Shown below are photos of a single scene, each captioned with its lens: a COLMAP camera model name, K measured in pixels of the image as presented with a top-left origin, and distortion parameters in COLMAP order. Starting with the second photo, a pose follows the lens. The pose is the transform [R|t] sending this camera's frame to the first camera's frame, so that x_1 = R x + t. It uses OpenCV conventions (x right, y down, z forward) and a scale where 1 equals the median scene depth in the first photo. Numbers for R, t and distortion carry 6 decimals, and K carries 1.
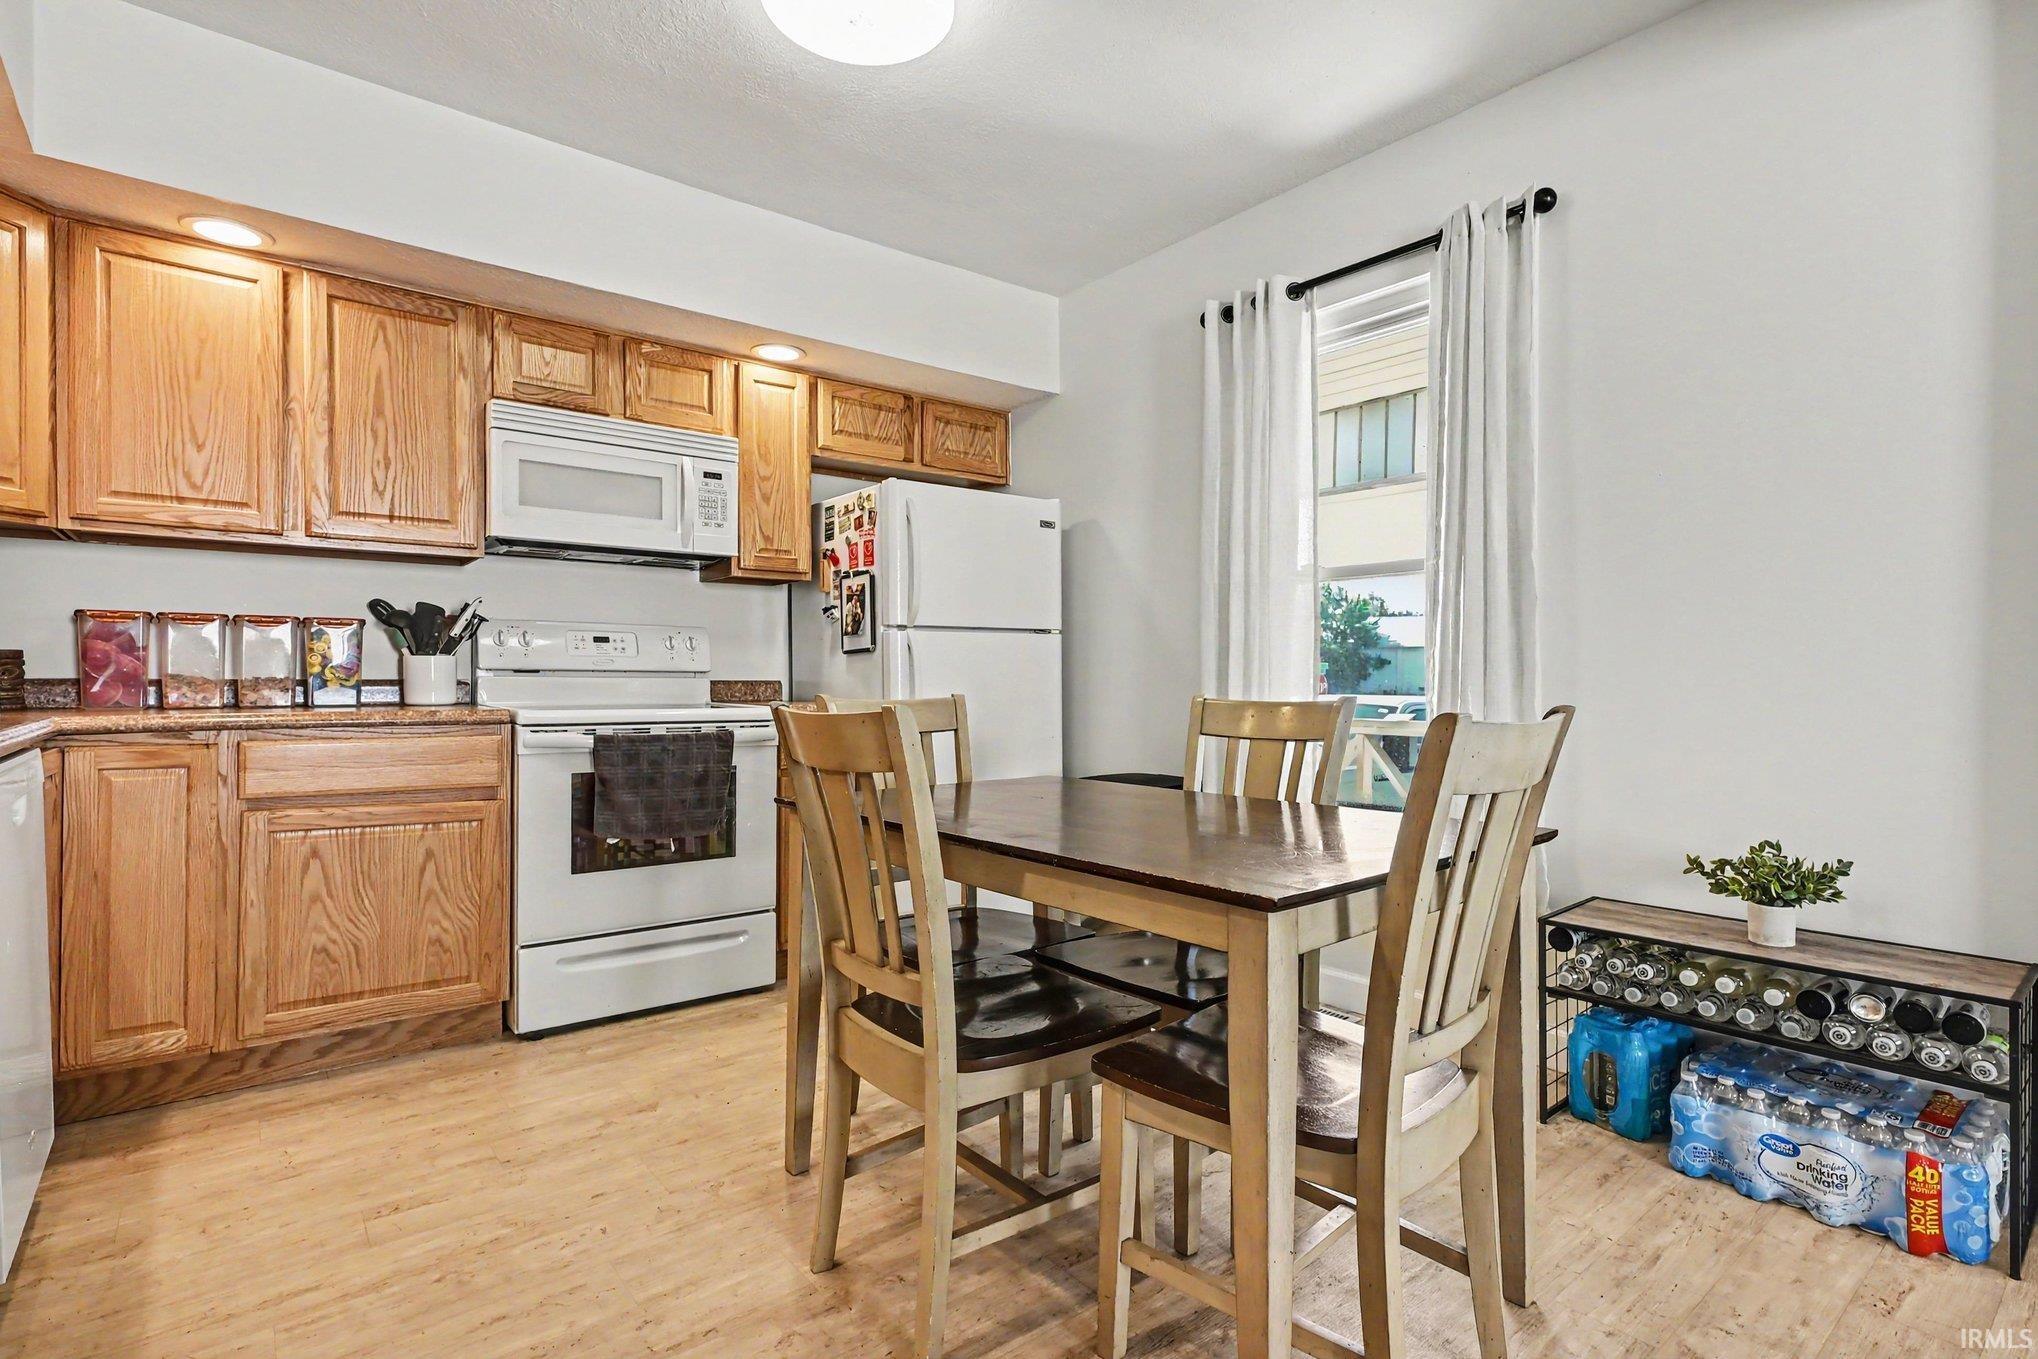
lens RADIAL K [[997.5, 0, 1020.0], [0, 997.5, 687.8], [0, 0, 1]] dist [-0.000335, 0.000757]
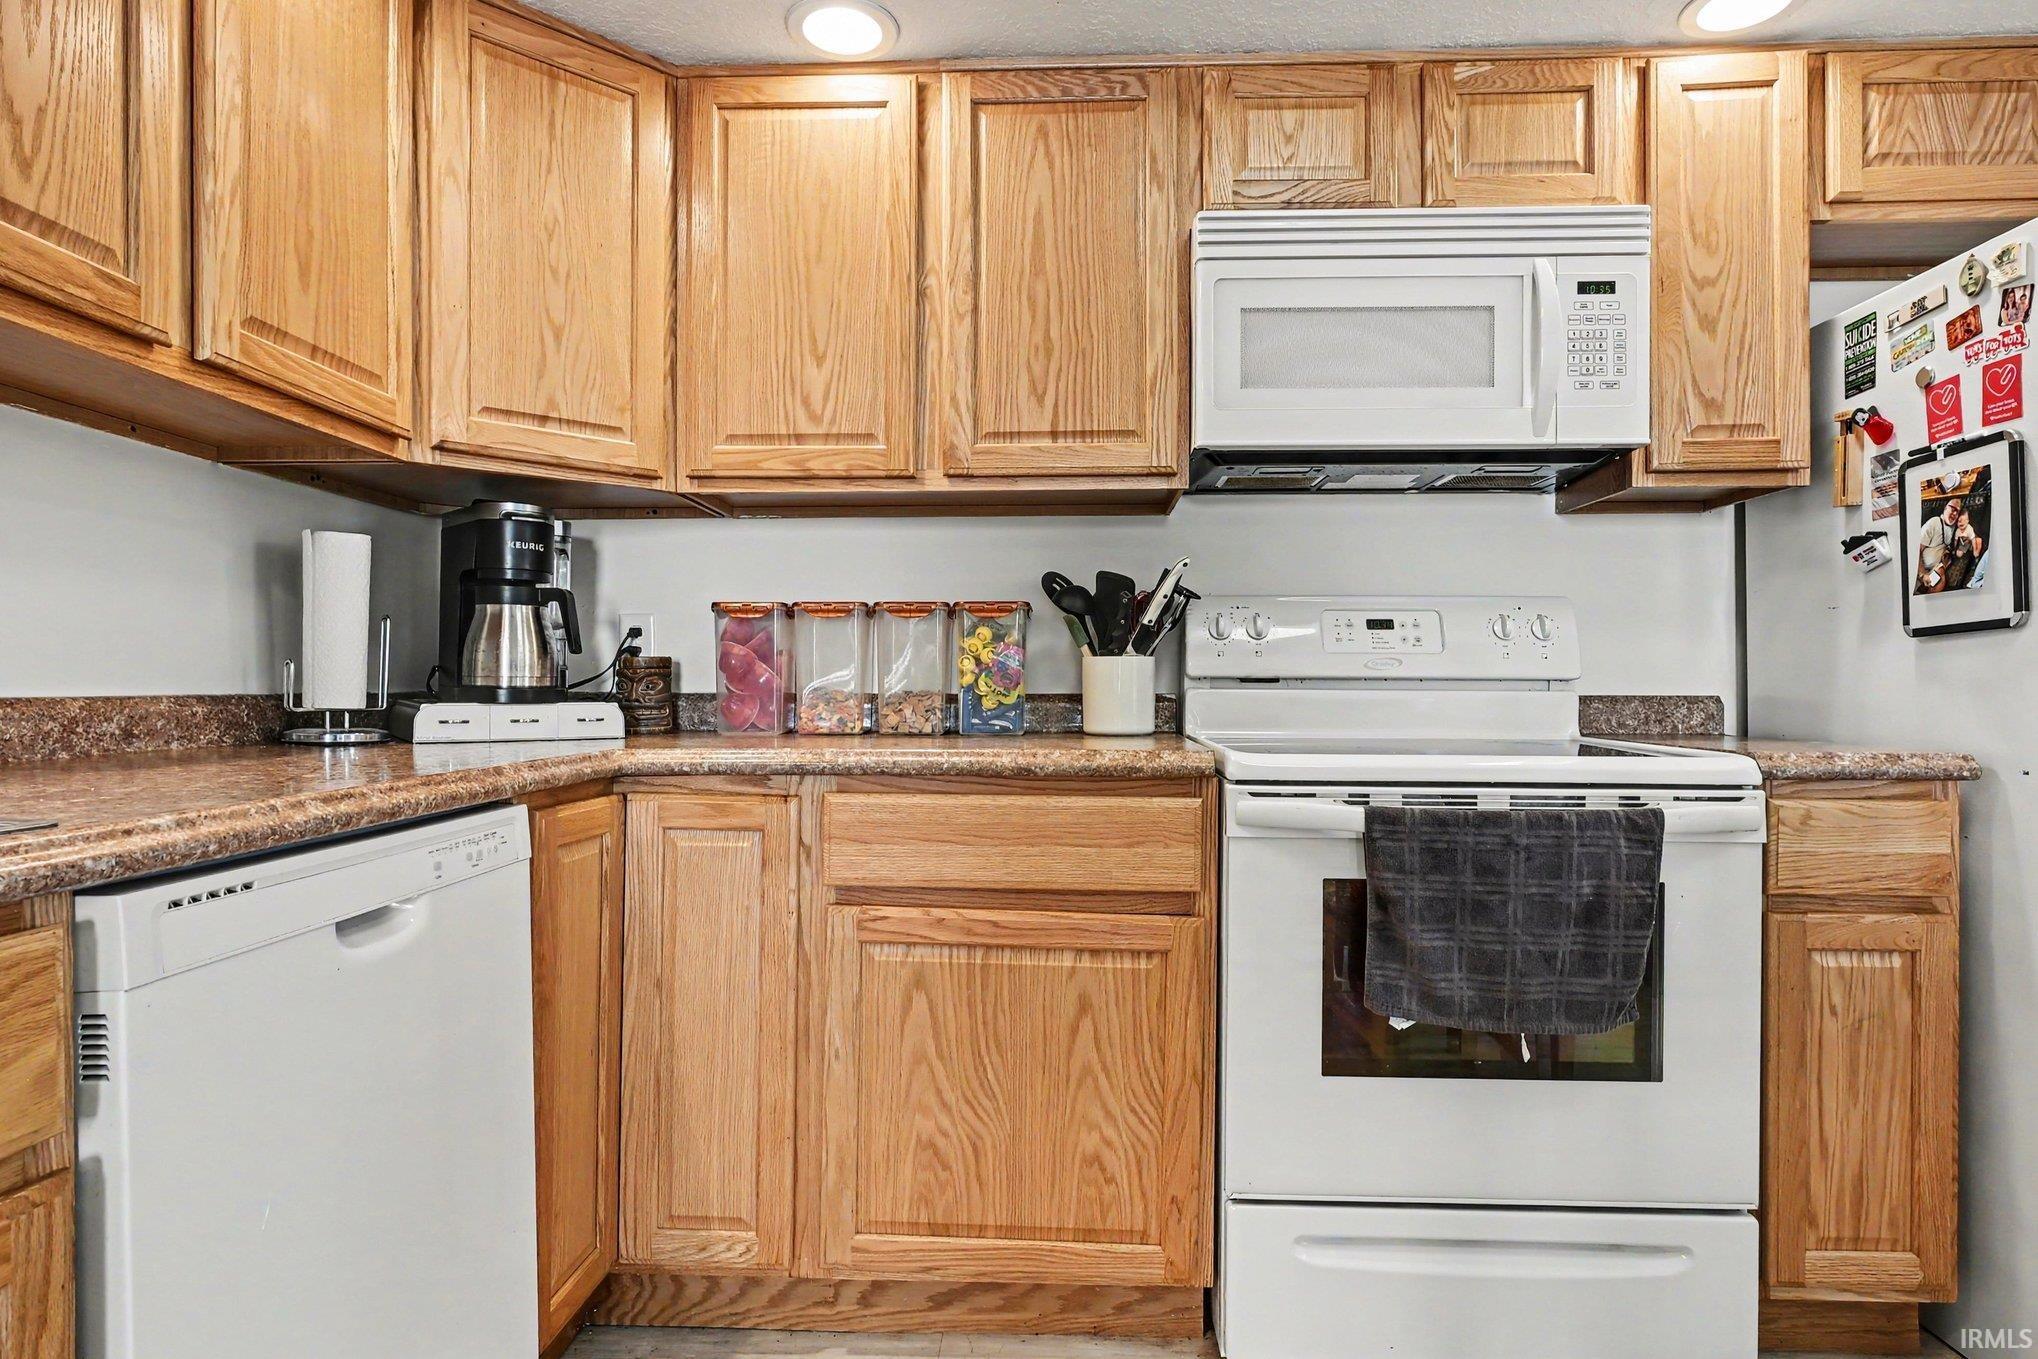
lens RADIAL K [[1102.9, 0, 1021.6], [0, 1102.9, 690.1], [0, 0, 1]] dist [-0.000345, -0.000441]
pose [[0.757484, -0.000298, -0.652854, -0.193701], [-0.004643, 0.999972, -0.005844, -0.006877], [0.652837, 0.007458, 0.757462, 0.461587]]
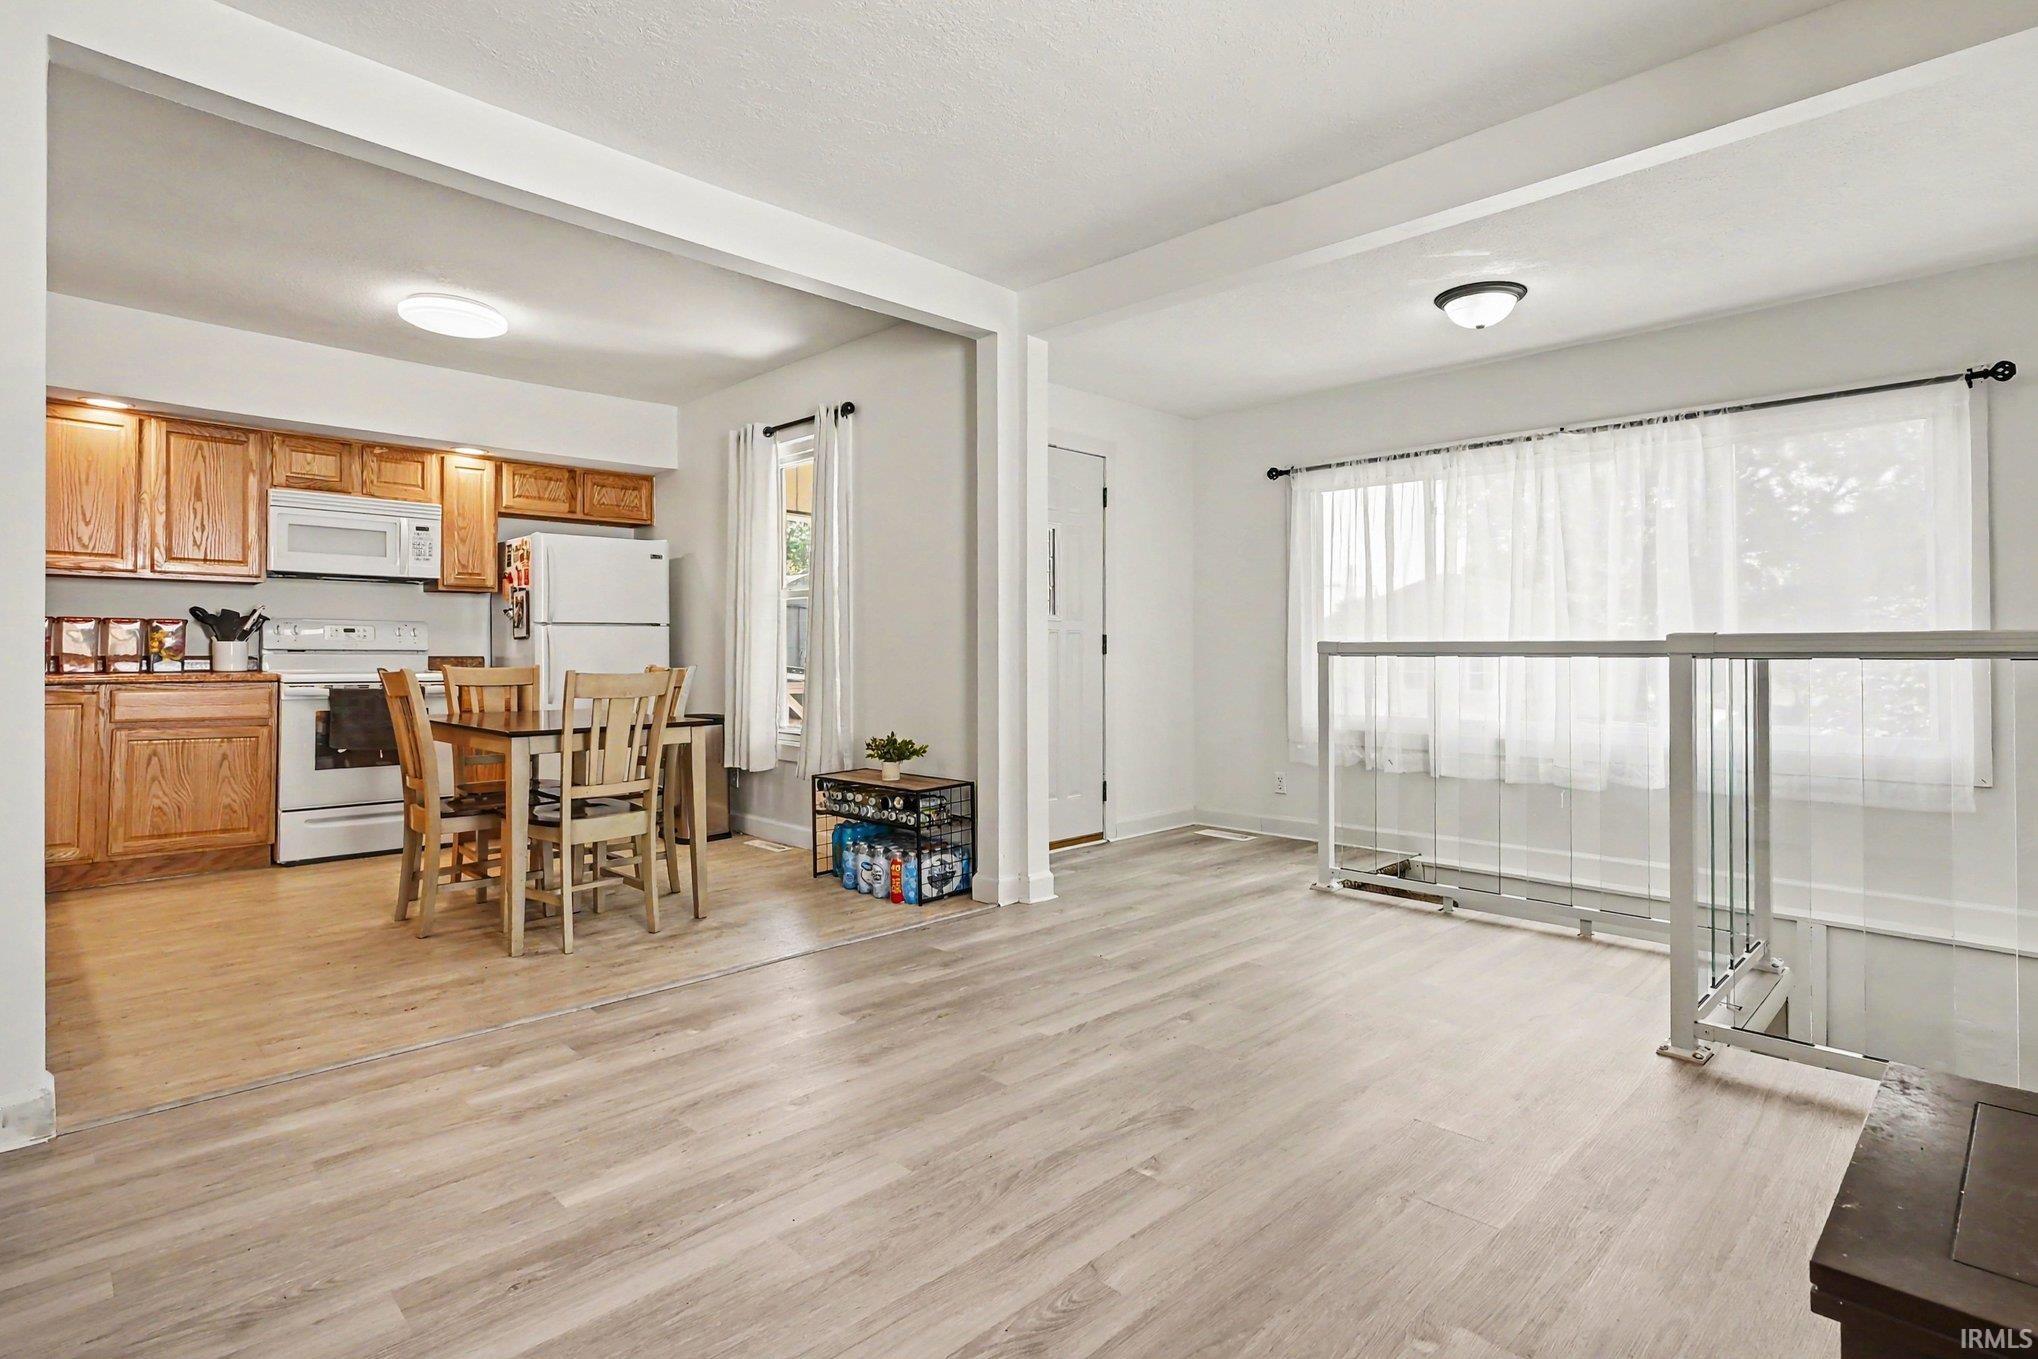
lens RADIAL K [[1010.7, 0, 1011.1], [0, 1010.7, 643.2], [0, 0, 1]] dist [-0.000701, -0.000324]
pose [[0.995095, 0.001494, 0.098918, 0.554975], [0.000298, 0.999836, -0.018090, 0.001229], [-0.098928, 0.018030, 0.994931, -0.828197]]
